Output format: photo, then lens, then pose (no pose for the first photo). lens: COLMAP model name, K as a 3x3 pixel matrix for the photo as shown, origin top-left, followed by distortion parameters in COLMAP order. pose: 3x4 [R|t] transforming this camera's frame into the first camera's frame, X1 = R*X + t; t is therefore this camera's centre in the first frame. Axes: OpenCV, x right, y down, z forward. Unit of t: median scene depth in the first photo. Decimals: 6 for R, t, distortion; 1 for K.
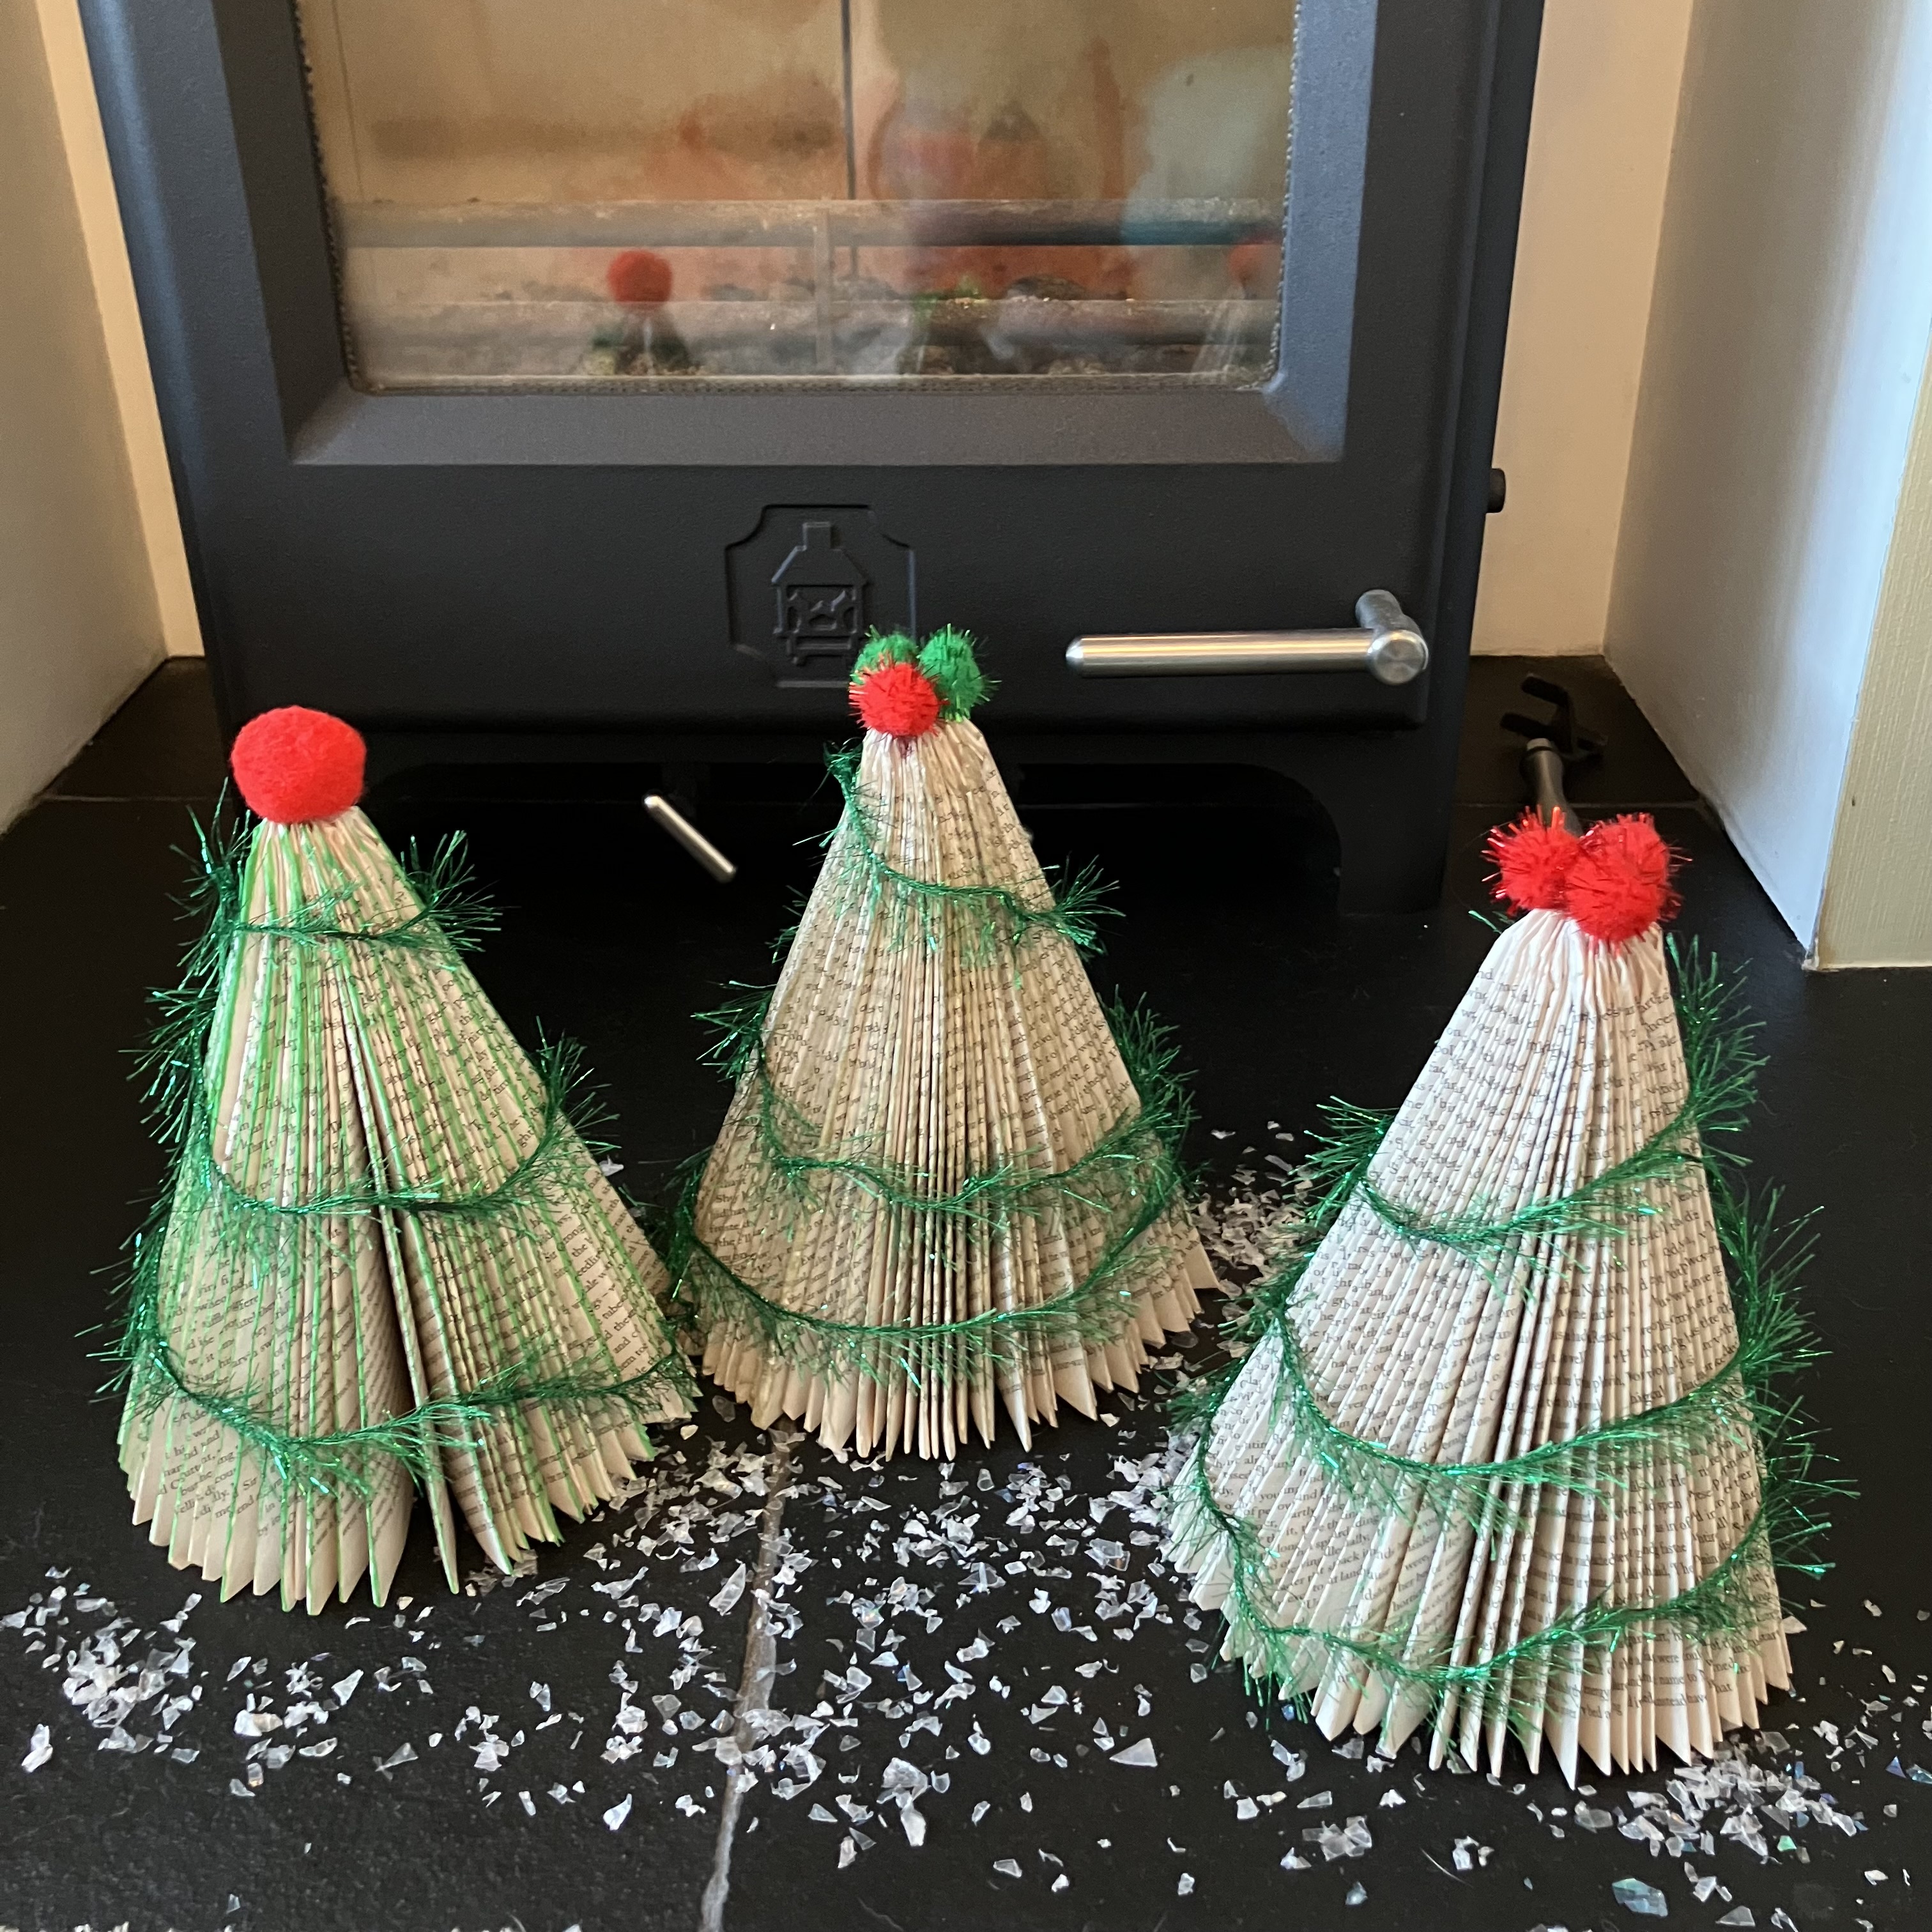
lens RADIAL K [[2187.9, 0, 984.7], [0, 2187.9, 922.6], [0, 0, 1]] dist [-0.002113, 0.000000]
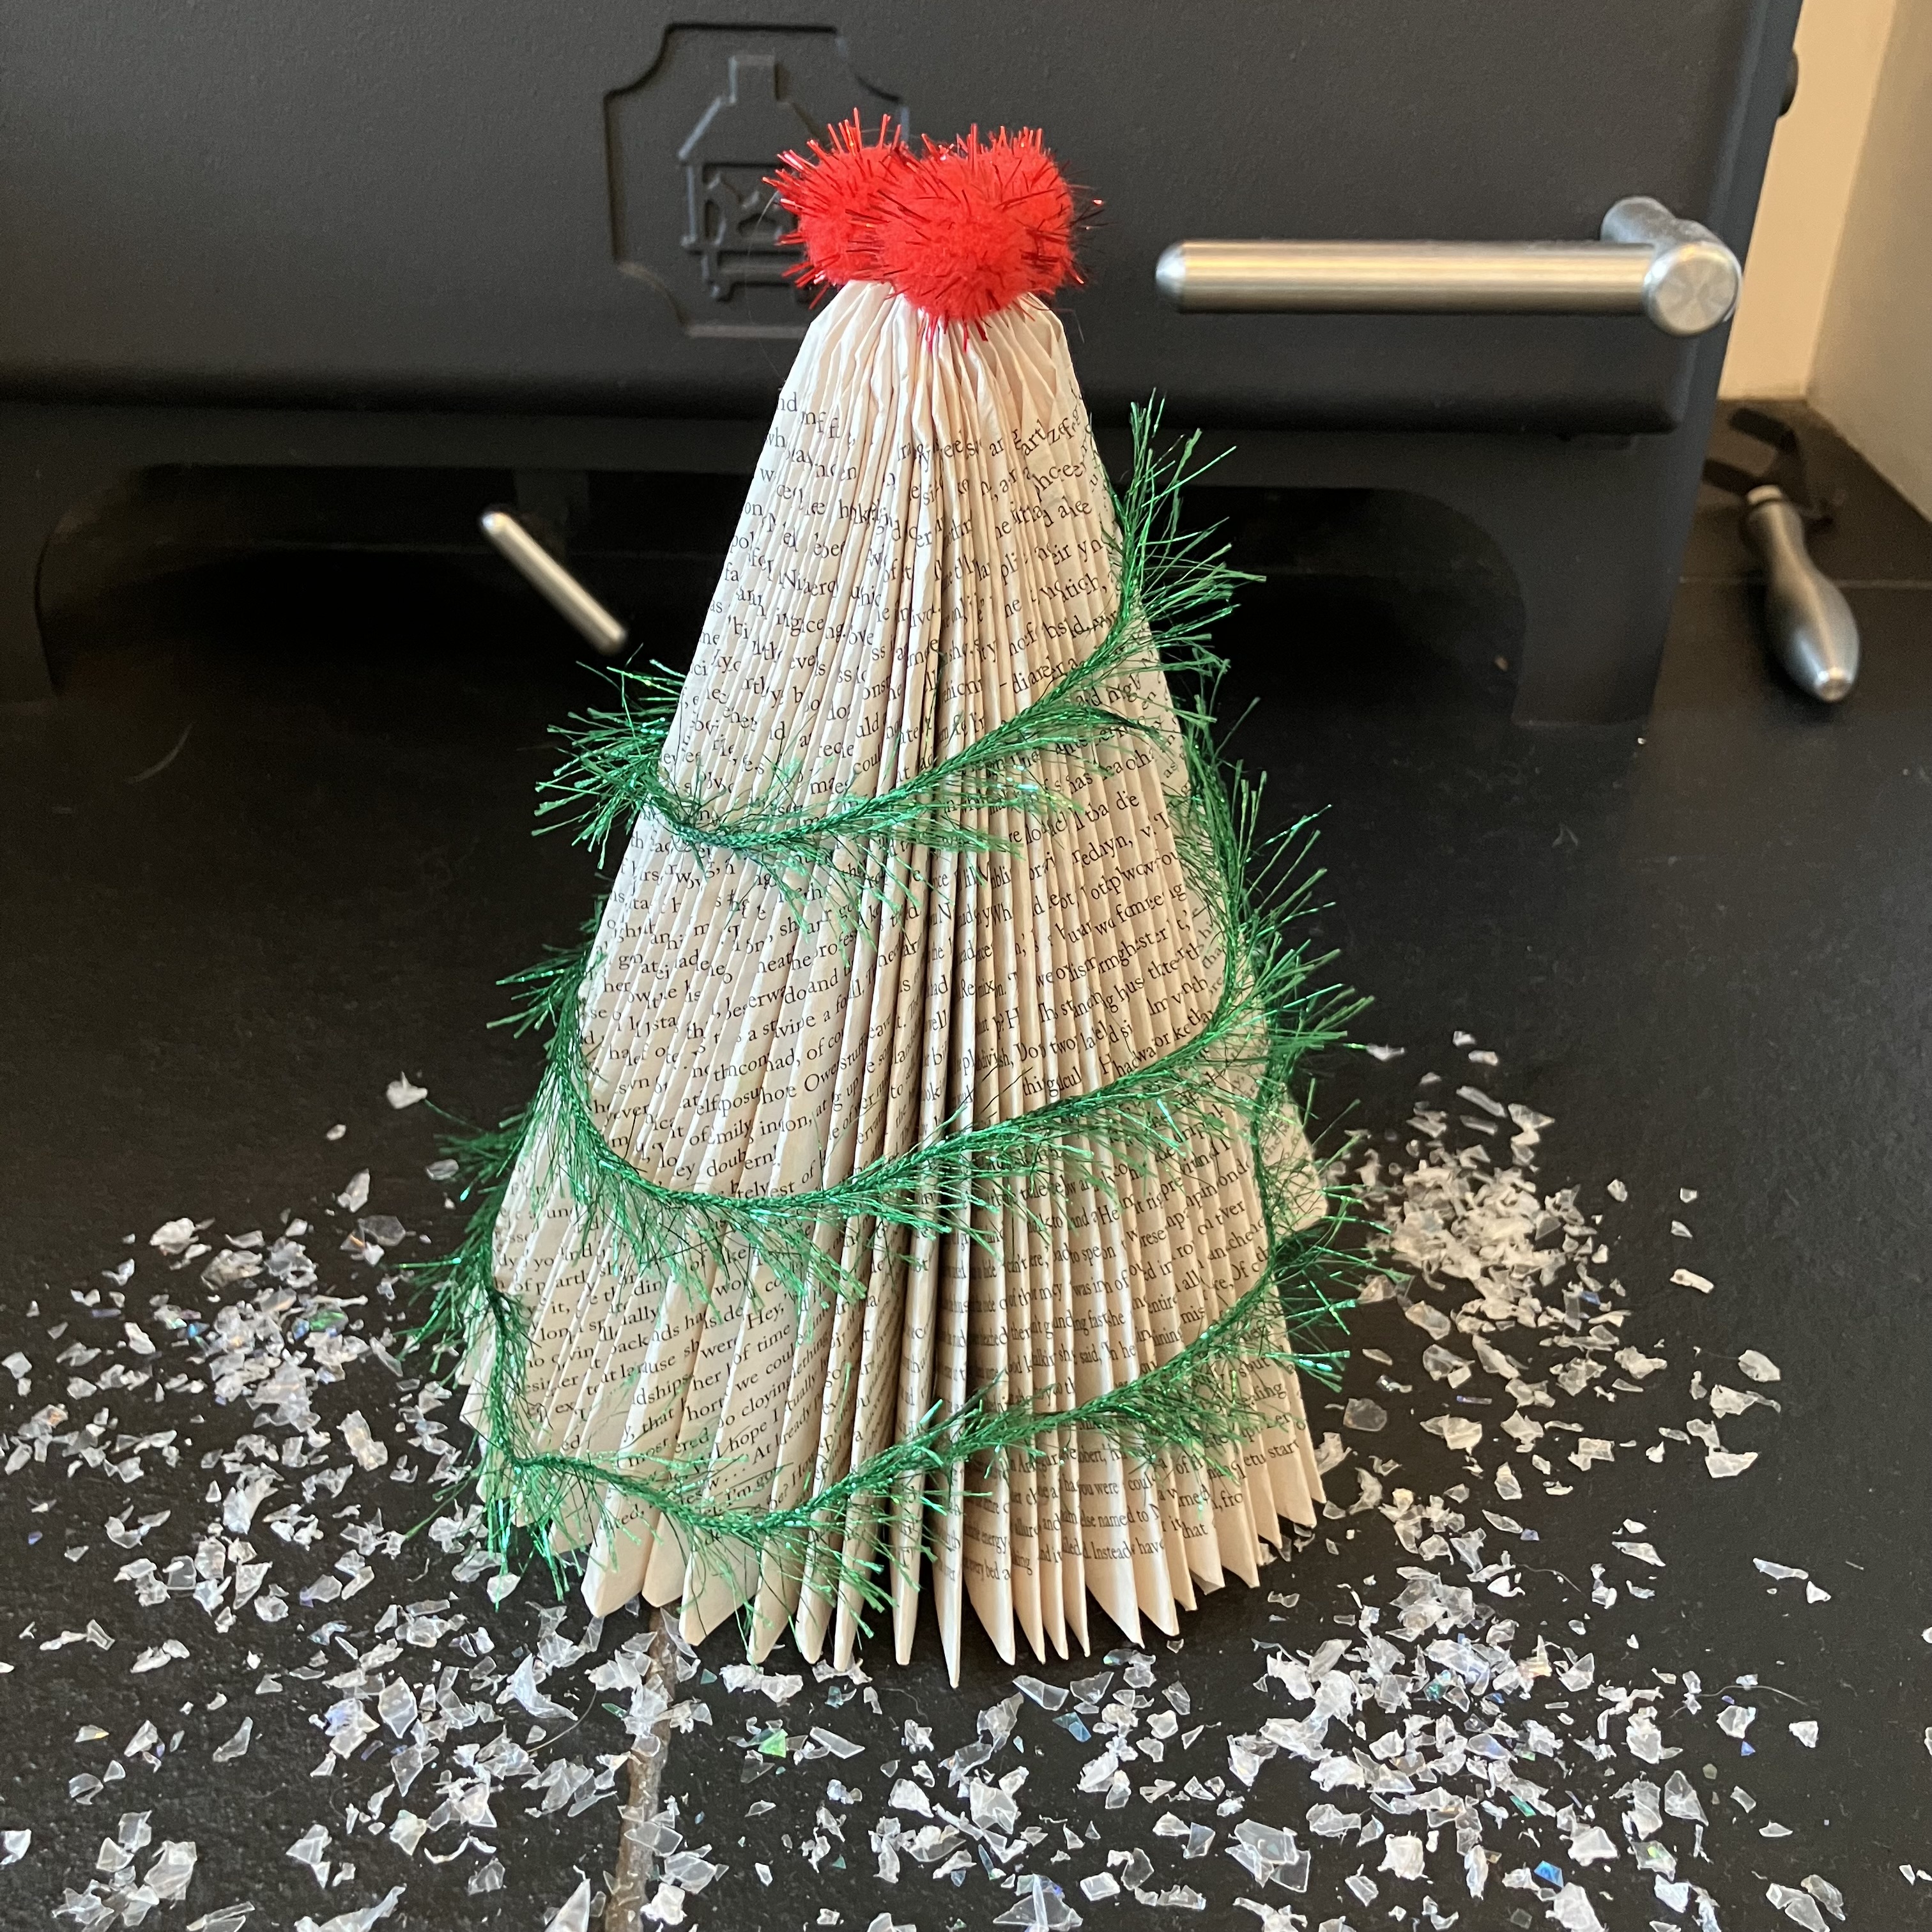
lens RADIAL K [[2187.9, 0, 995.0], [0, 2187.9, 964.0], [0, 0, 1]] dist [-0.002113, 0.000000]
pose [[0.999444, 0.014899, 0.029836, -0.029942], [-0.017377, 0.996265, 0.084586, 0.025146], [-0.028464, -0.085057, 0.995969, 0.476143]]
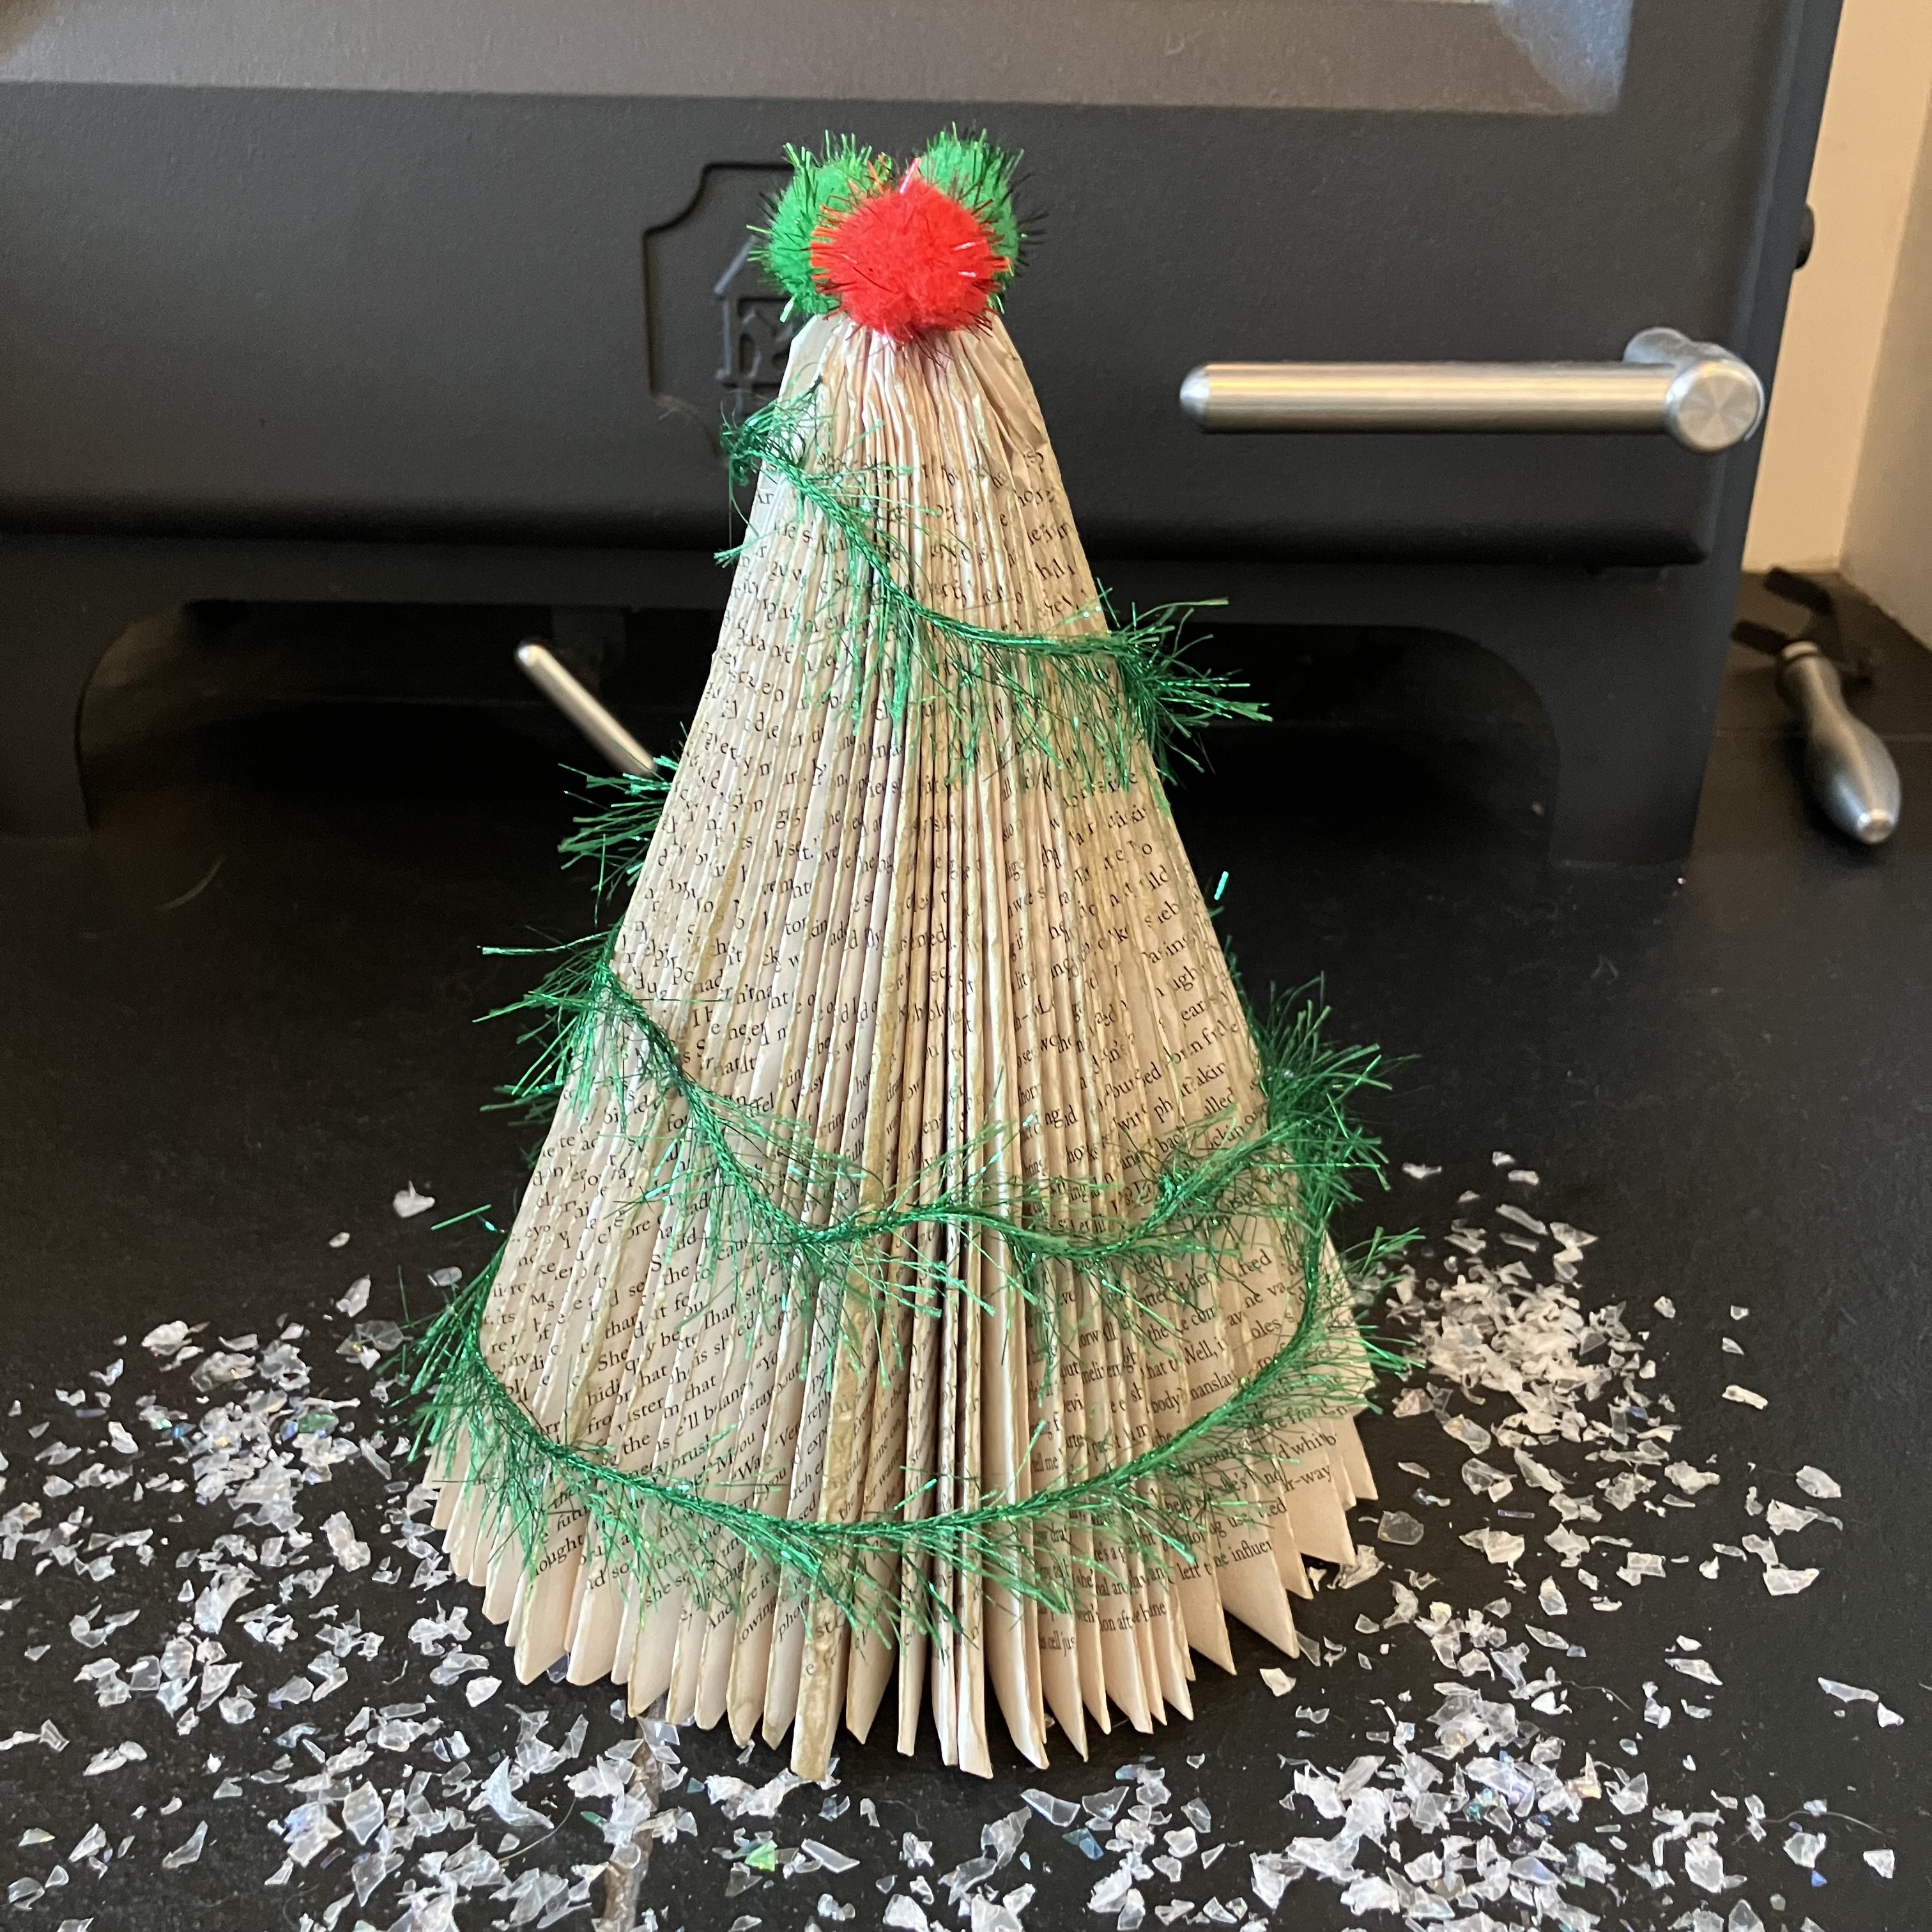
lens RADIAL K [[2187.9, 0, 1003.0], [0, 2187.9, 939.4], [0, 0, 1]] dist [-0.002113, 0.000000]
pose [[0.999743, 0.021823, 0.006198, -0.017645], [-0.021607, 0.999220, -0.033050, 0.069350], [-0.006914, 0.032907, 0.999434, 0.489800]]
